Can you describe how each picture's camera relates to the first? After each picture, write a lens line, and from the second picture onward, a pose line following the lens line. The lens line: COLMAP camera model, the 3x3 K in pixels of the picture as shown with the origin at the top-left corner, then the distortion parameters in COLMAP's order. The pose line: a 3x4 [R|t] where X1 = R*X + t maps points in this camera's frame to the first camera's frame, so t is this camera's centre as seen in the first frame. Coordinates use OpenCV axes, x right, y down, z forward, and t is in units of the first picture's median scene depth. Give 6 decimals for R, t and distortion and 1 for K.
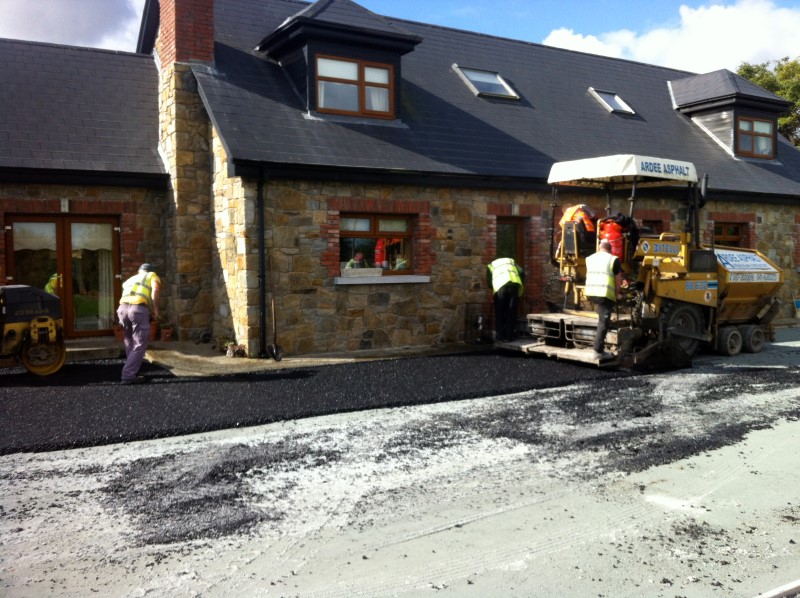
lens RADIAL K [[760.5, 0, 400.0], [0, 760.5, 299.0], [0, 0, 1]] dist [0.012813, -0.088846]
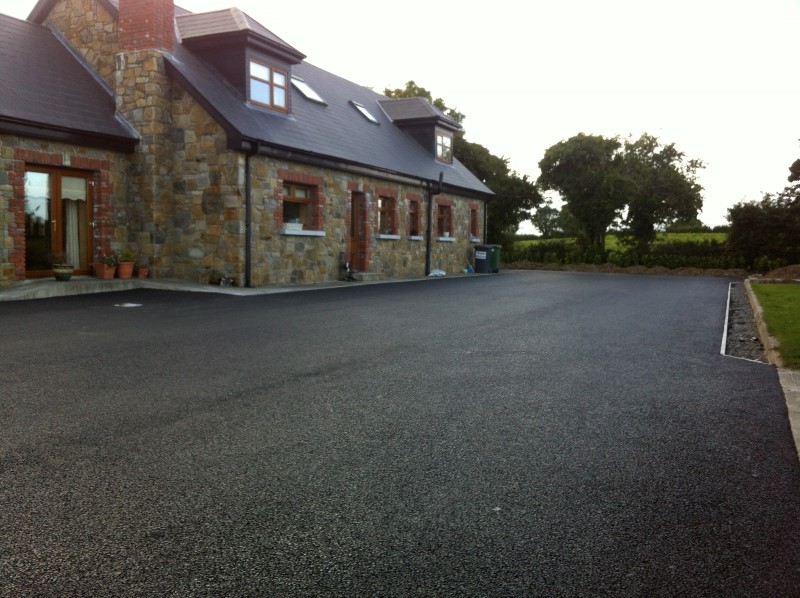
lens RADIAL K [[748.1, 0, 400.0], [0, 748.1, 299.0], [0, 0, 1]] dist [0.047338, -0.274581]
pose [[0.822102, -0.023150, 0.568869, -0.689284], [0.013963, 0.999692, 0.020502, 0.073442], [-0.569169, -0.008912, 0.822172, -0.220592]]
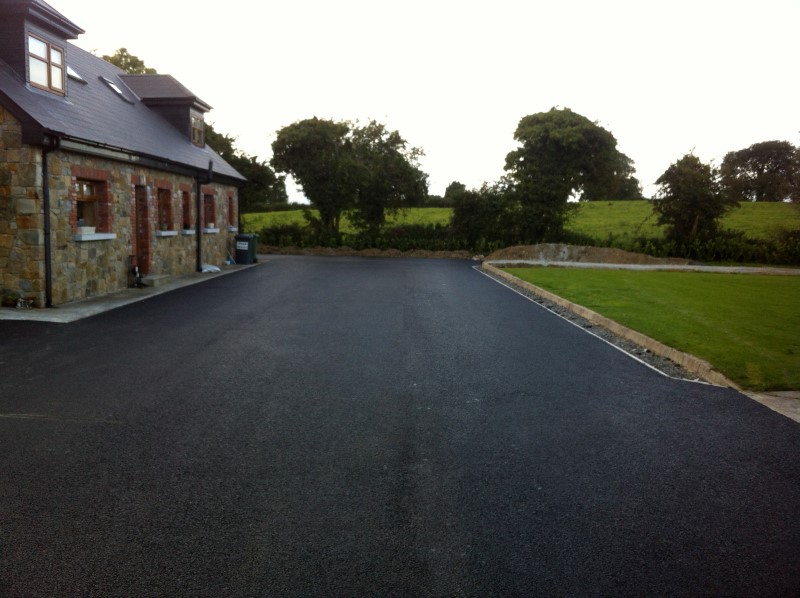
lens RADIAL K [[748.1, 0, 400.0], [0, 748.1, 299.0], [0, 0, 1]] dist [0.047338, -0.274581]
pose [[0.515618, -0.079084, 0.853161, -0.827694], [0.035686, 0.996849, 0.070837, 0.006035], [-0.856075, -0.006079, 0.516816, -0.005849]]
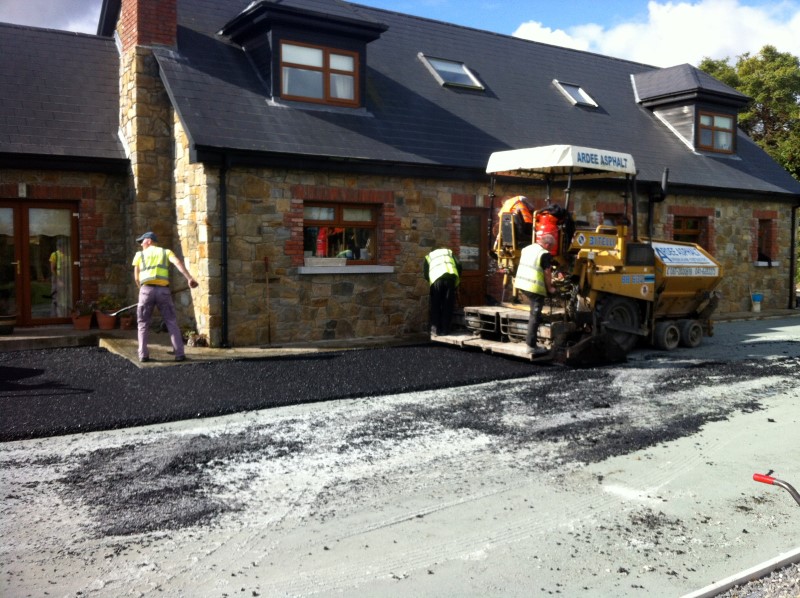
lens RADIAL K [[763.0, 0, 400.0], [0, 763.0, 299.0], [0, 0, 1]] dist [0.015600, -0.103895]
pose [[0.998945, 0.008037, 0.045207, 0.002416], [-0.008617, 0.999883, 0.012656, -0.000110], [-0.045100, -0.013032, 0.998897, 0.001320]]
